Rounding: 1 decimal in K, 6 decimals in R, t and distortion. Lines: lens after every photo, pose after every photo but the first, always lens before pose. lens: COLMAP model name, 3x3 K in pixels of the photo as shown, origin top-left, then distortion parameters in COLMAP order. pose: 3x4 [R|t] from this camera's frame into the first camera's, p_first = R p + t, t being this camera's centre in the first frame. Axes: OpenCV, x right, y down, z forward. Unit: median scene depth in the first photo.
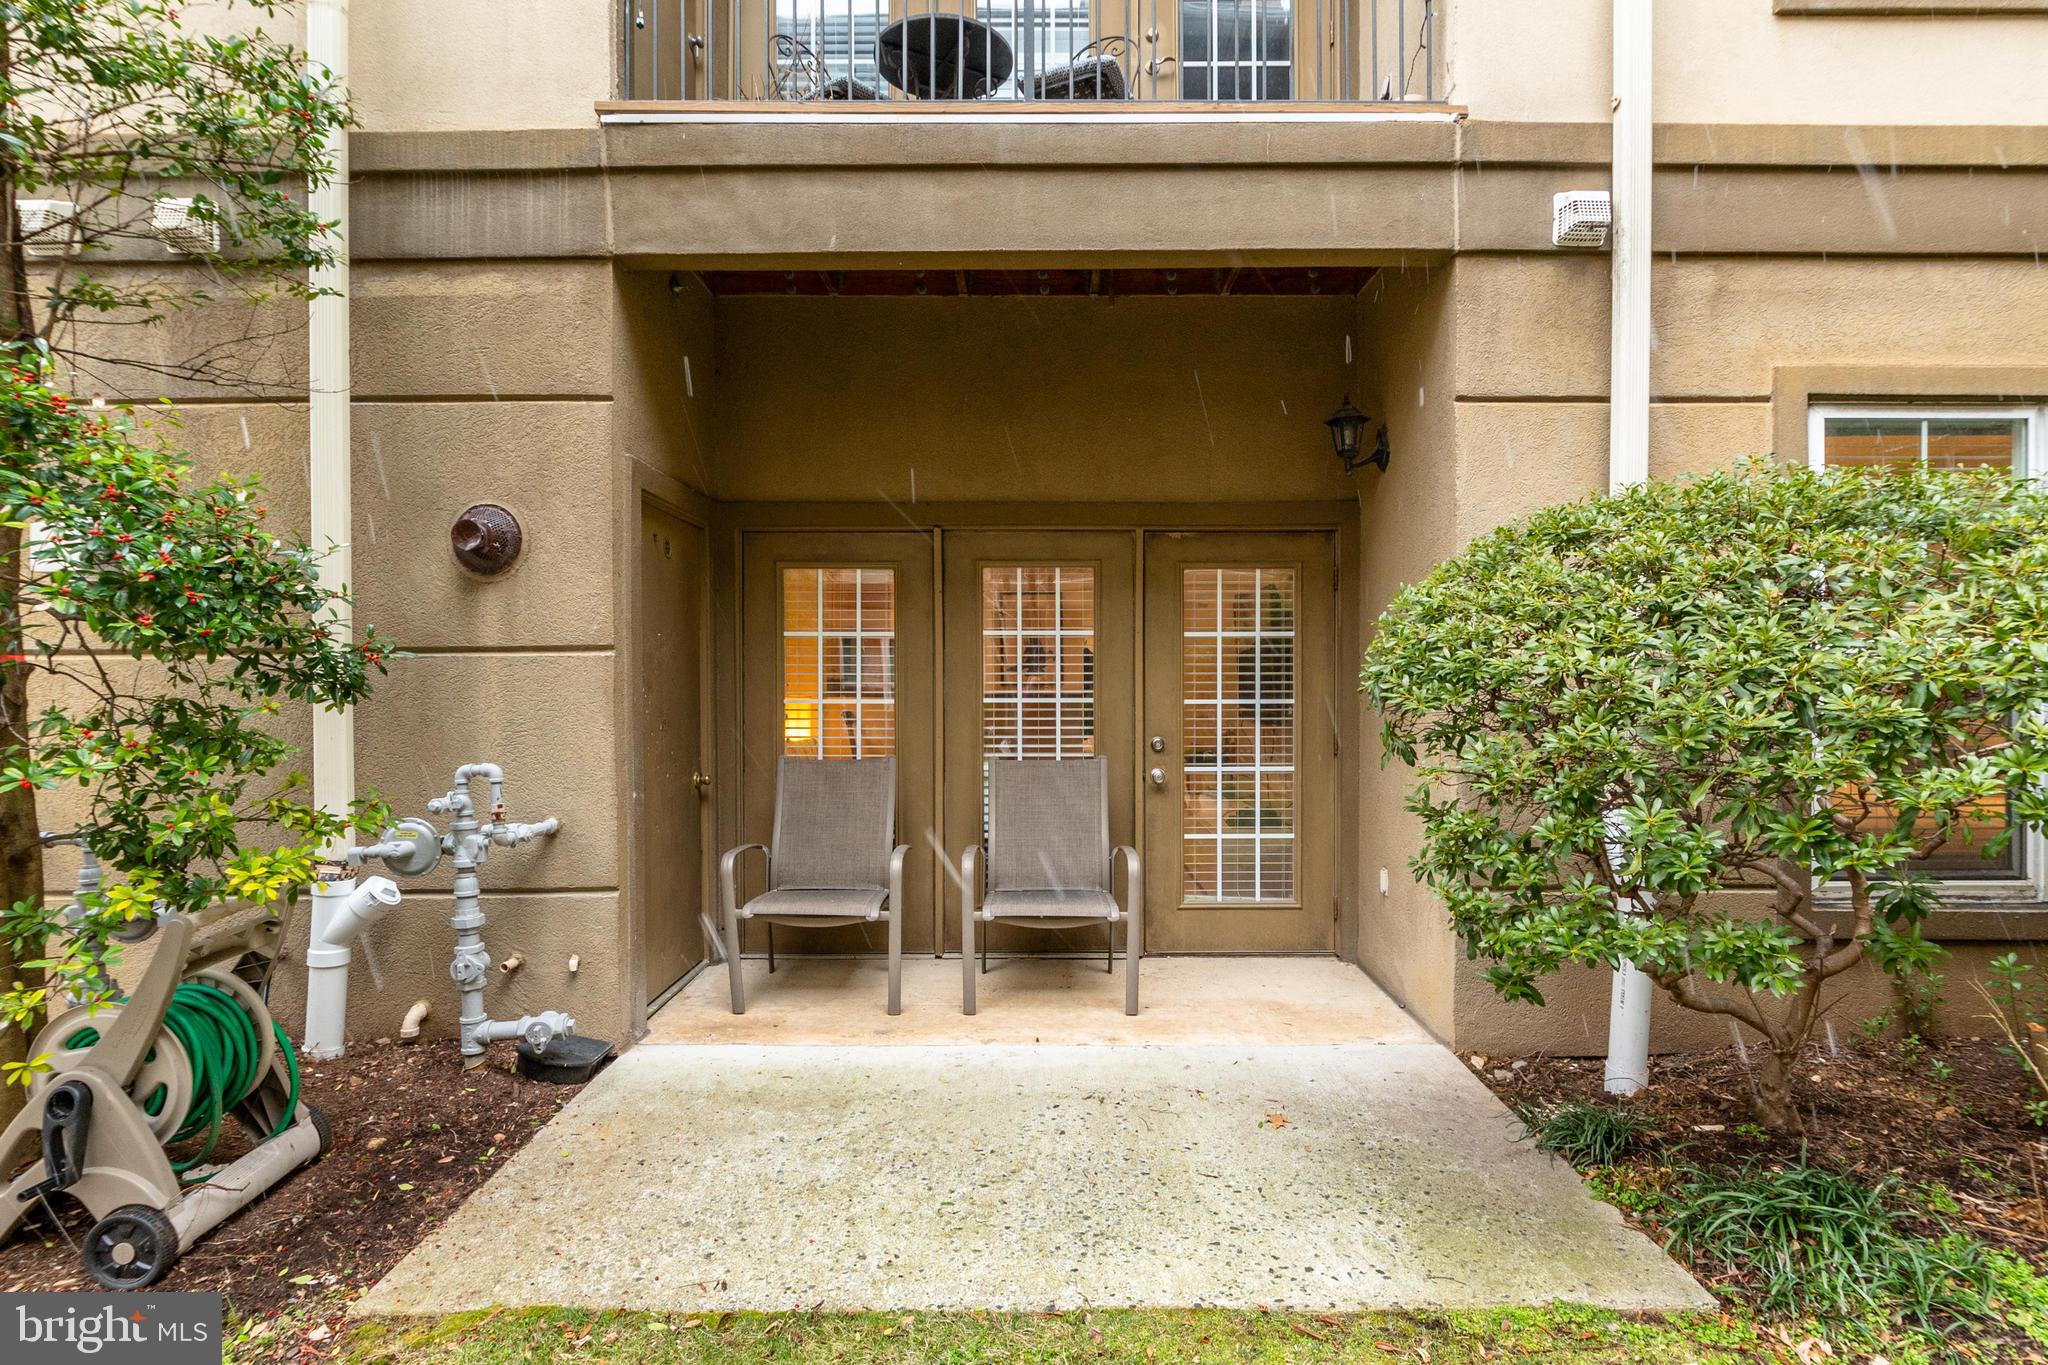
lens RADIAL K [[1000.2, 0, 1025.9], [0, 1000.2, 689.6], [0, 0, 1]] dist [-0.004631, -0.001632]
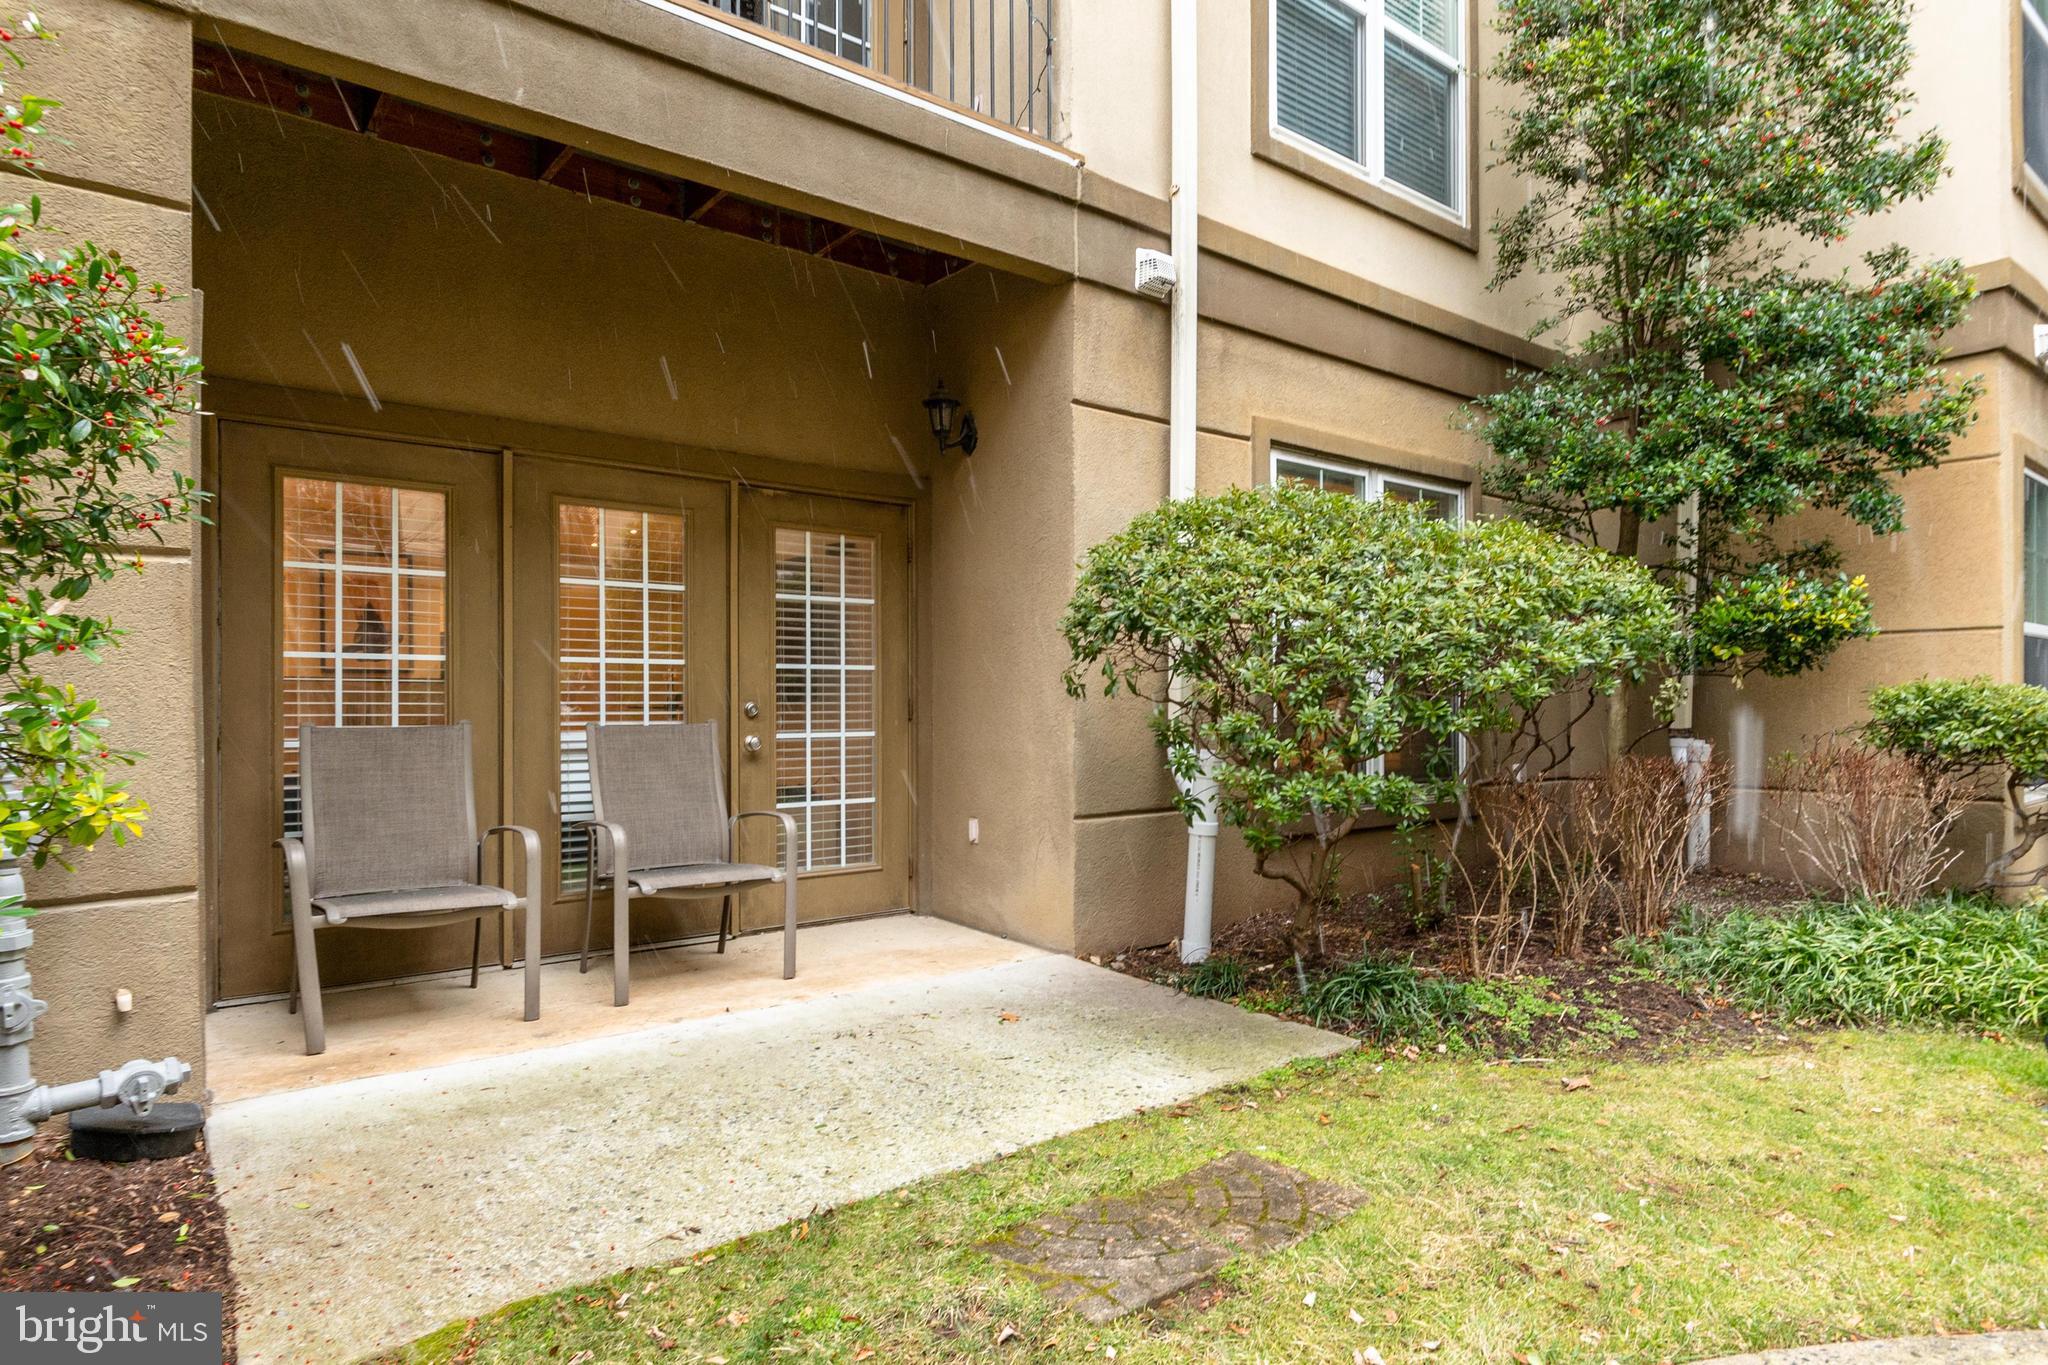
lens RADIAL K [[1153.8, 0, 1024.2], [0, 1153.8, 695.0], [0, 0, 1]] dist [-0.000815, -0.003391]
pose [[0.781236, 0.005437, 0.624212, -0.465180], [0.002100, 0.999934, -0.011337, 0.071084], [-0.624232, 0.010168, 0.781173, -0.022008]]
